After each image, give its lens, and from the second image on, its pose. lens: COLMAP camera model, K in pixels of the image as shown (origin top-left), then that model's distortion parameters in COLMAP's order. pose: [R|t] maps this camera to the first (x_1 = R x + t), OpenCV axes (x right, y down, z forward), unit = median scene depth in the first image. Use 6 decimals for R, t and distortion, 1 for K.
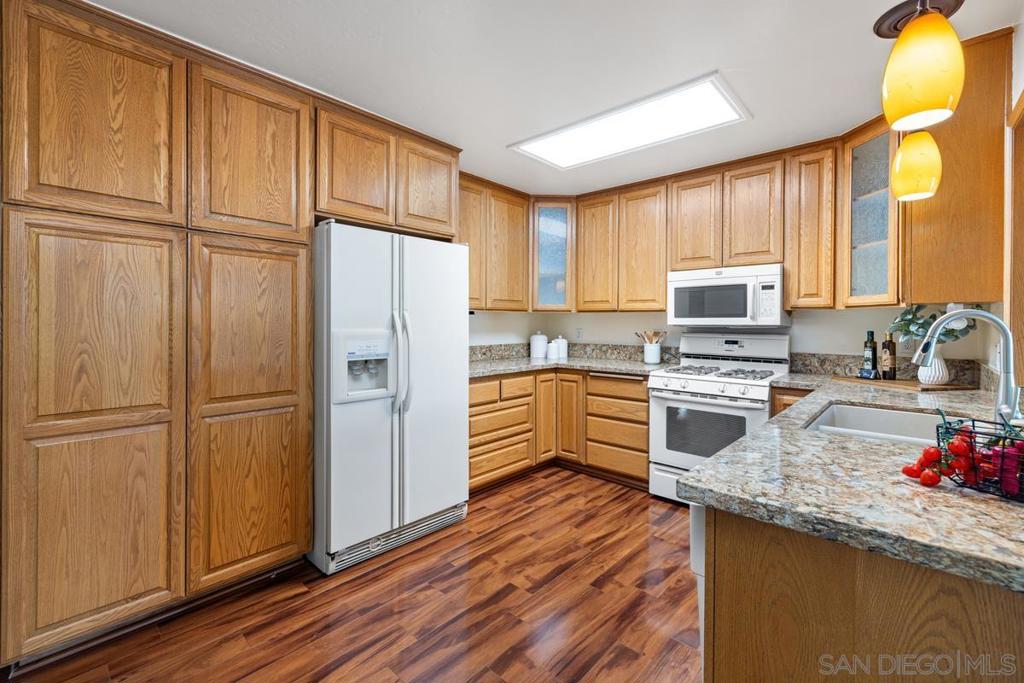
lens RADIAL K [[434.0, 0, 511.5], [0, 434.0, 325.2], [0, 0, 1]] dist [-0.001566, 0.001432]
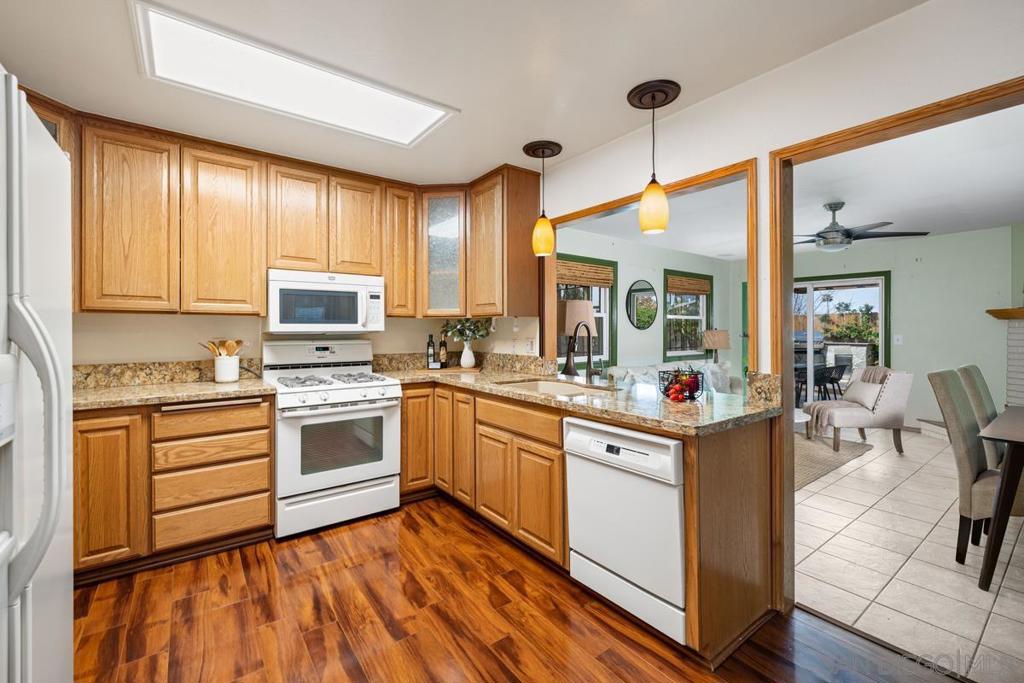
lens RADIAL K [[434.0, 0, 513.0], [0, 434.0, 329.0], [0, 0, 1]] dist [-0.001566, 0.001432]
pose [[0.185213, -0.004439, 0.982688, -0.433070], [0.007839, 0.999965, 0.003040, -0.005666], [-0.982667, 0.007140, 0.185242, 0.445117]]
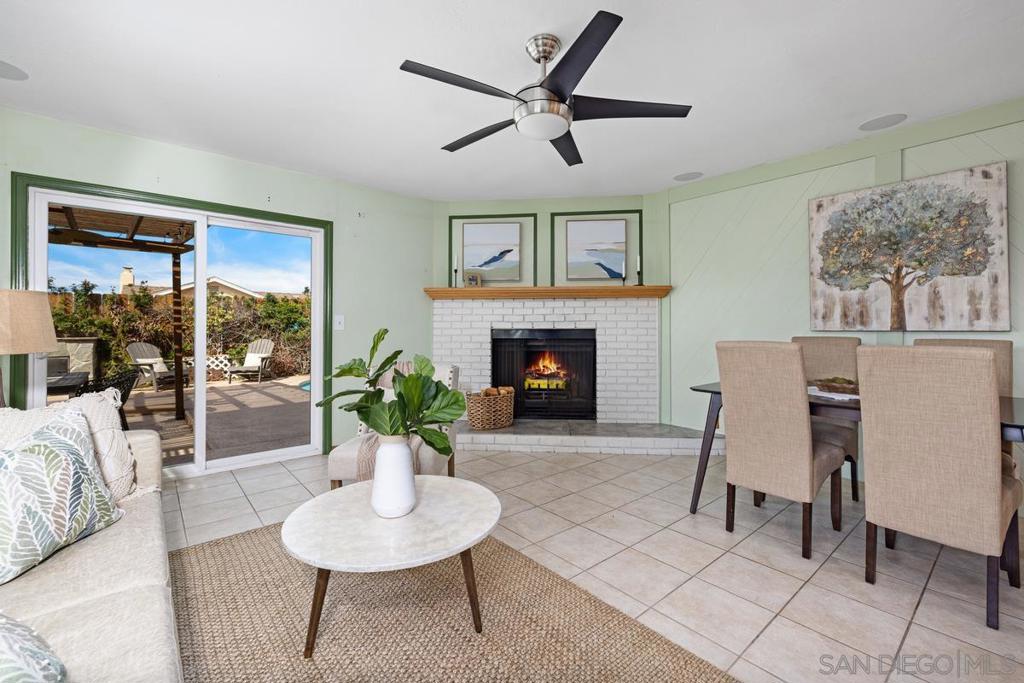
lens RADIAL K [[434.0, 0, 516.0], [0, 434.0, 321.9], [0, 0, 1]] dist [-0.001566, 0.001432]
pose [[-0.992080, -0.005494, 0.125486, 1.054148], [-0.005976, 0.999976, -0.003466, 0.059480], [-0.125464, -0.004189, -0.992089, 0.392628]]
